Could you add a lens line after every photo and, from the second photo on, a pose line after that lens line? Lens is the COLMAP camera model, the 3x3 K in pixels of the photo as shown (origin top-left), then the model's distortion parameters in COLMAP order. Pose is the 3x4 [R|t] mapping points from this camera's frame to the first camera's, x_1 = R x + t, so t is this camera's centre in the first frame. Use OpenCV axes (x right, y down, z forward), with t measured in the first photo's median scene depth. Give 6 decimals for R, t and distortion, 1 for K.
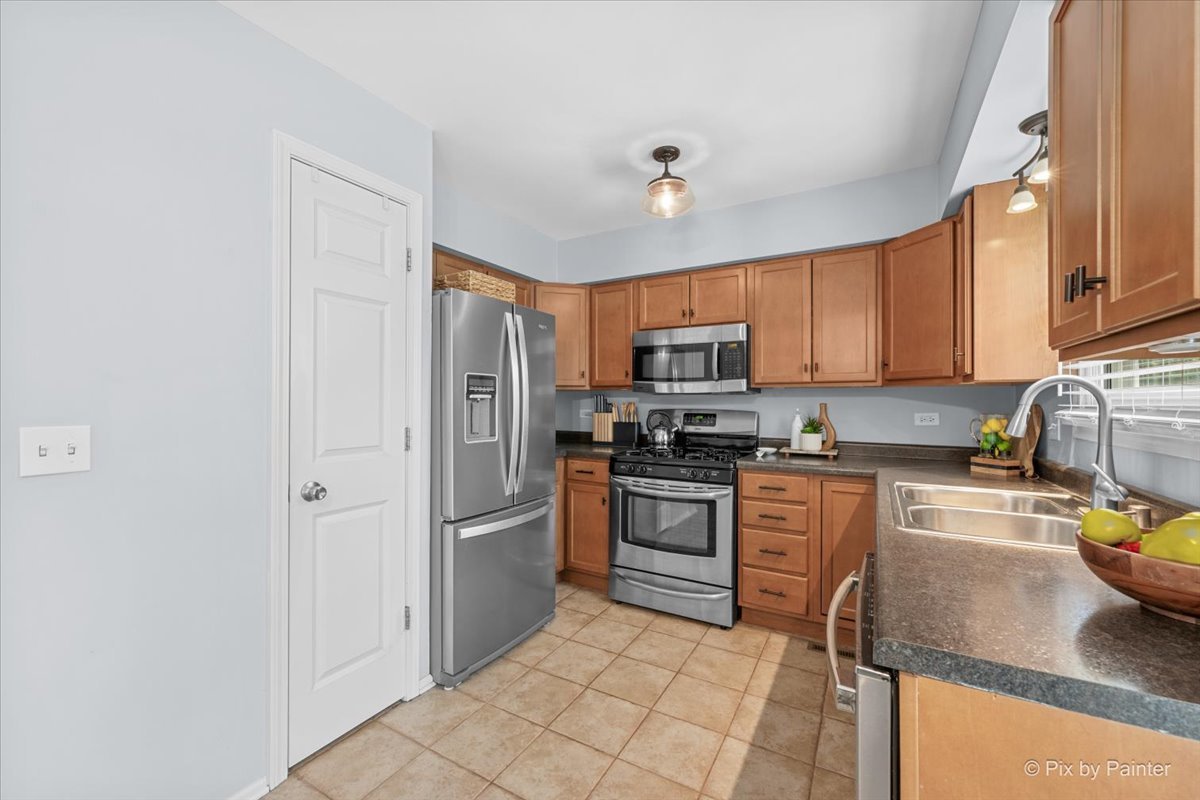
lens RADIAL K [[487.4, 0, 601.7], [0, 487.4, 404.6], [0, 0, 1]] dist [-0.007695, -0.000192]
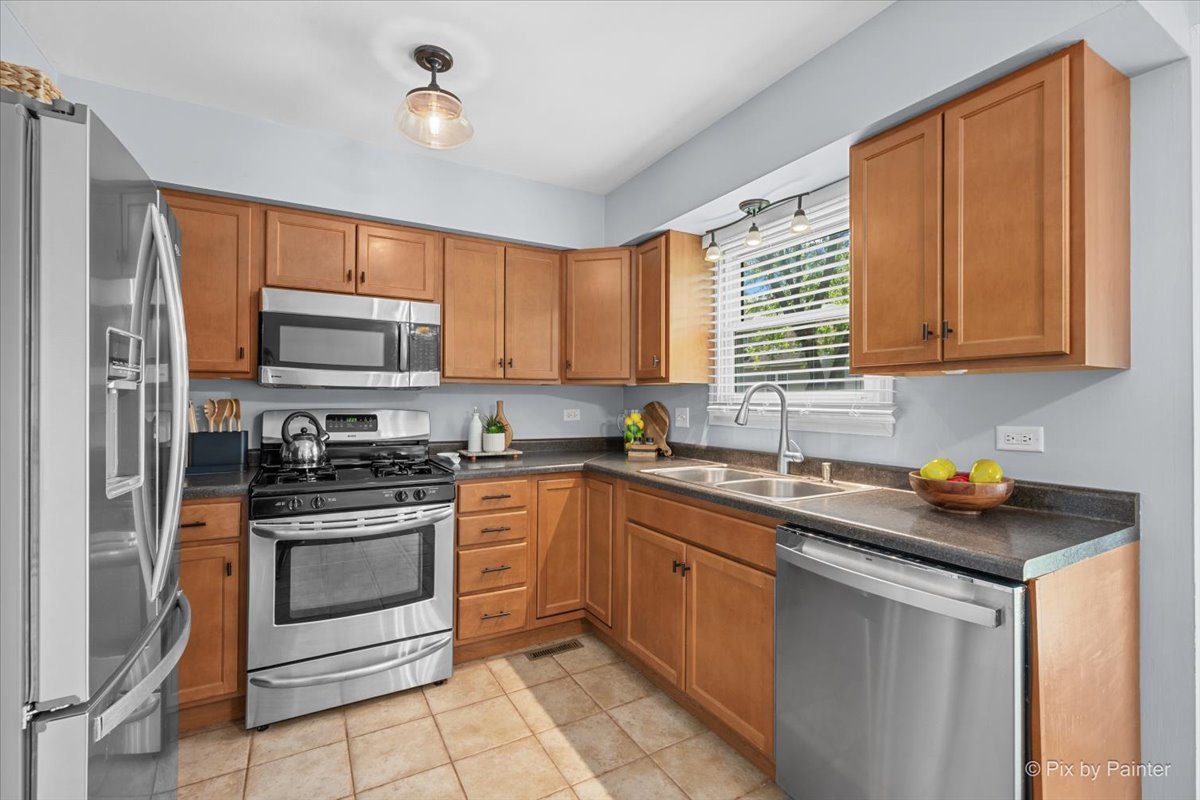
lens RADIAL K [[527.0, 0, 607.8], [0, 527.0, 397.9], [0, 0, 1]] dist [-0.003694, -0.000048]
pose [[0.492345, 0.004002, 0.870391, -0.361265], [0.002011, 0.999982, -0.005735, -0.002351], [-0.870398, 0.004574, 0.492328, 0.329748]]
